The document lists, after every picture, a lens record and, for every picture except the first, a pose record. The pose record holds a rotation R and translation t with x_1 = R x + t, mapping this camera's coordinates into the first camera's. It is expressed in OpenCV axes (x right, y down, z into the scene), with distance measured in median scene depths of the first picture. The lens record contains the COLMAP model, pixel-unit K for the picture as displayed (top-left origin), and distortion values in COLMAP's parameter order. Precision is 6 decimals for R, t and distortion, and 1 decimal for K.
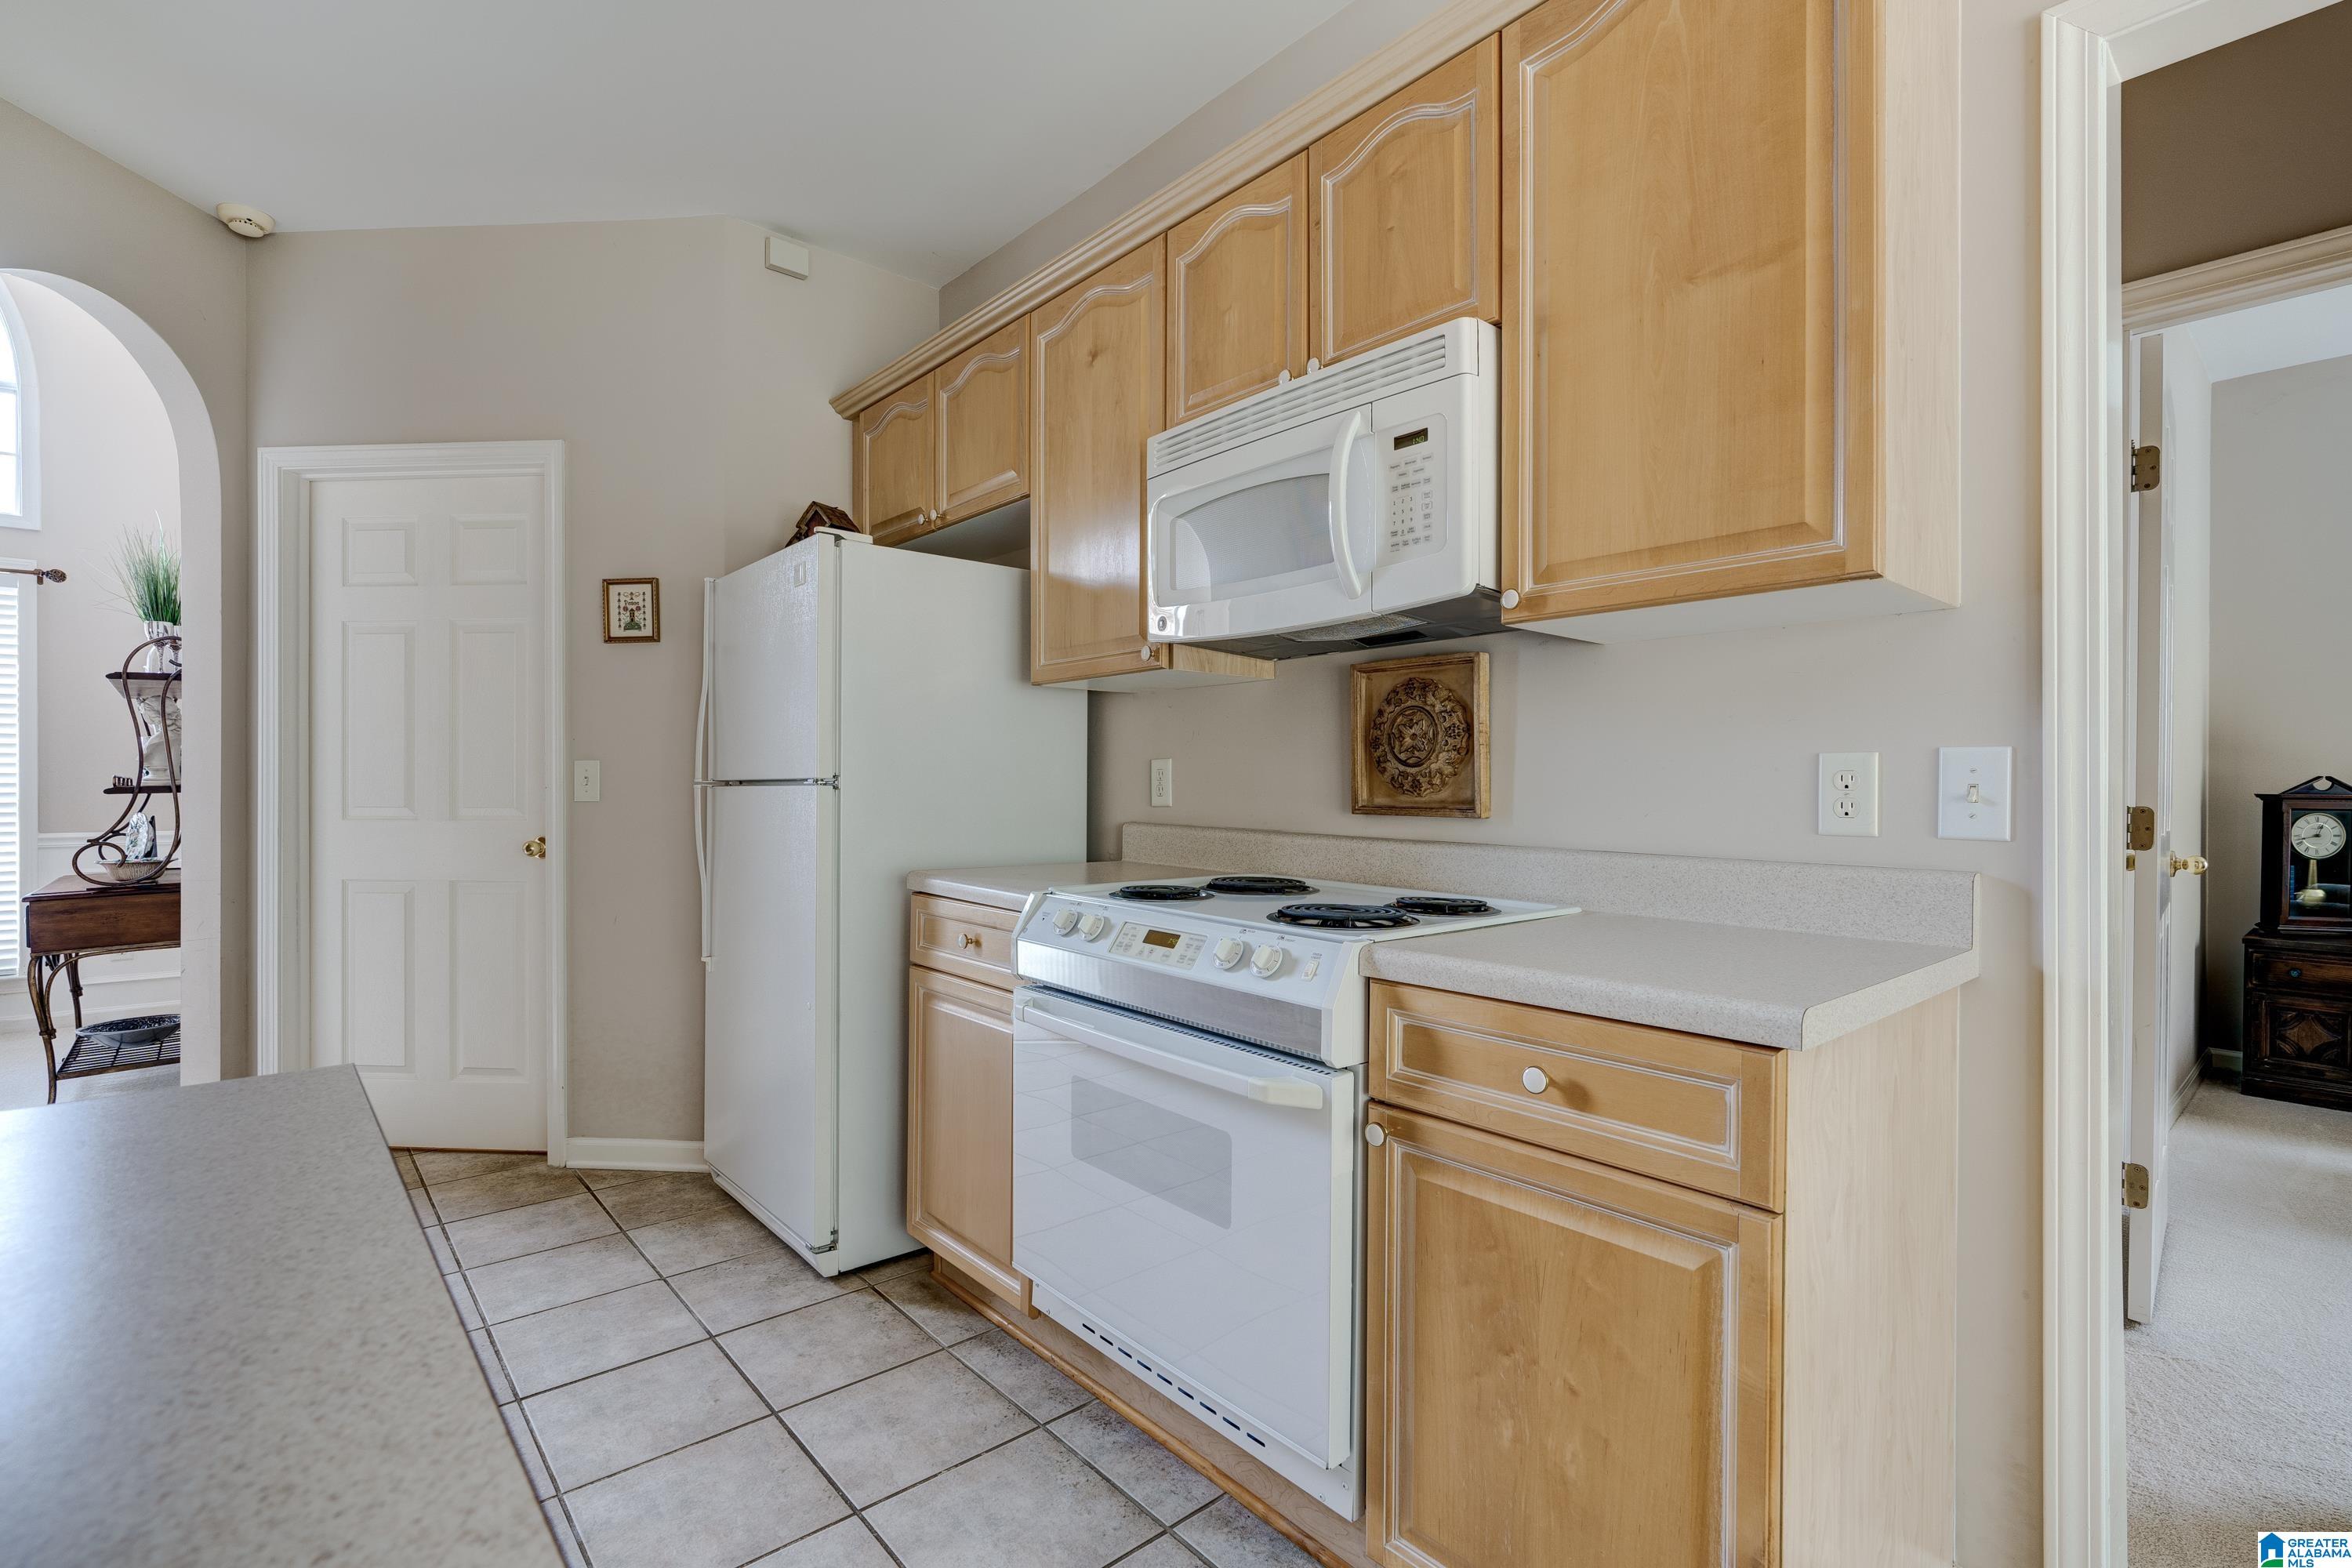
lens RADIAL K [[1076.7, 0, 1178.2], [0, 1076.7, 784.6], [0, 0, 1]] dist [-0.008802, 0.003833]
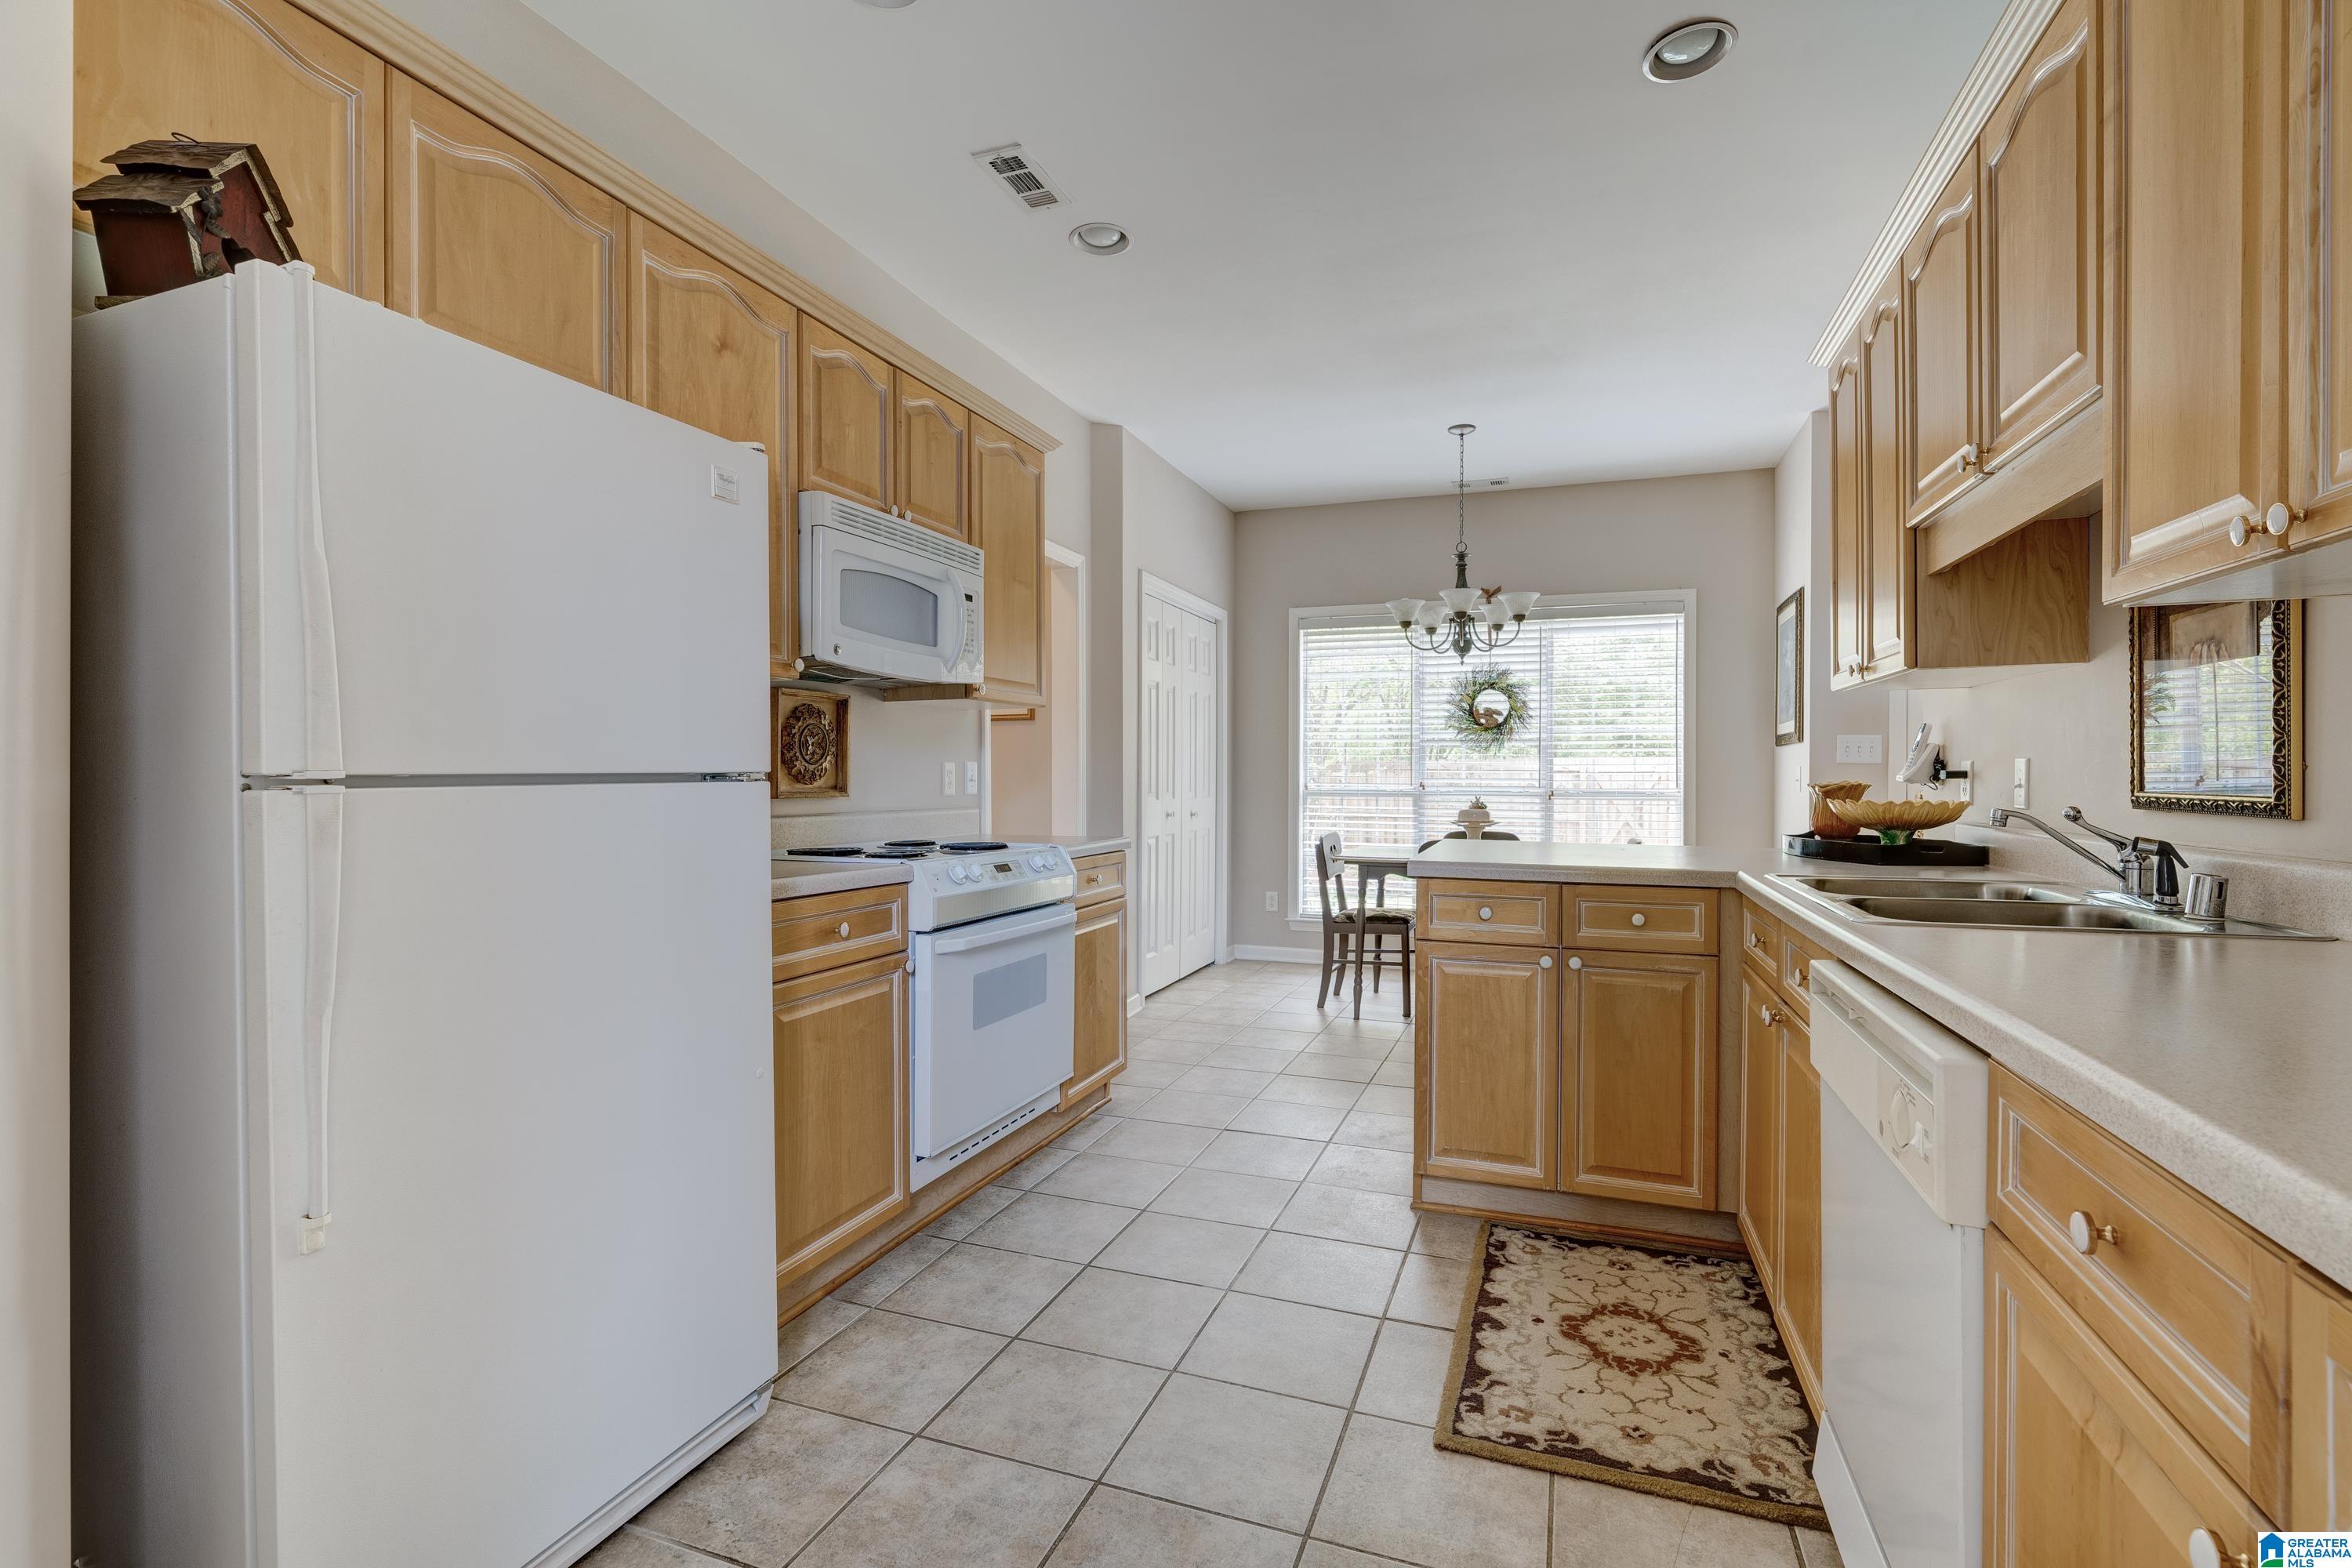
lens RADIAL K [[1076.7, 0, 1179.2], [0, 1076.7, 782.7], [0, 0, 1]] dist [-0.008802, 0.003833]
pose [[-0.480295, -0.007228, 0.877077, -1.359675], [0.002438, 0.999951, 0.009575, -0.005005], [-0.877104, 0.006737, -0.480254, 1.307013]]
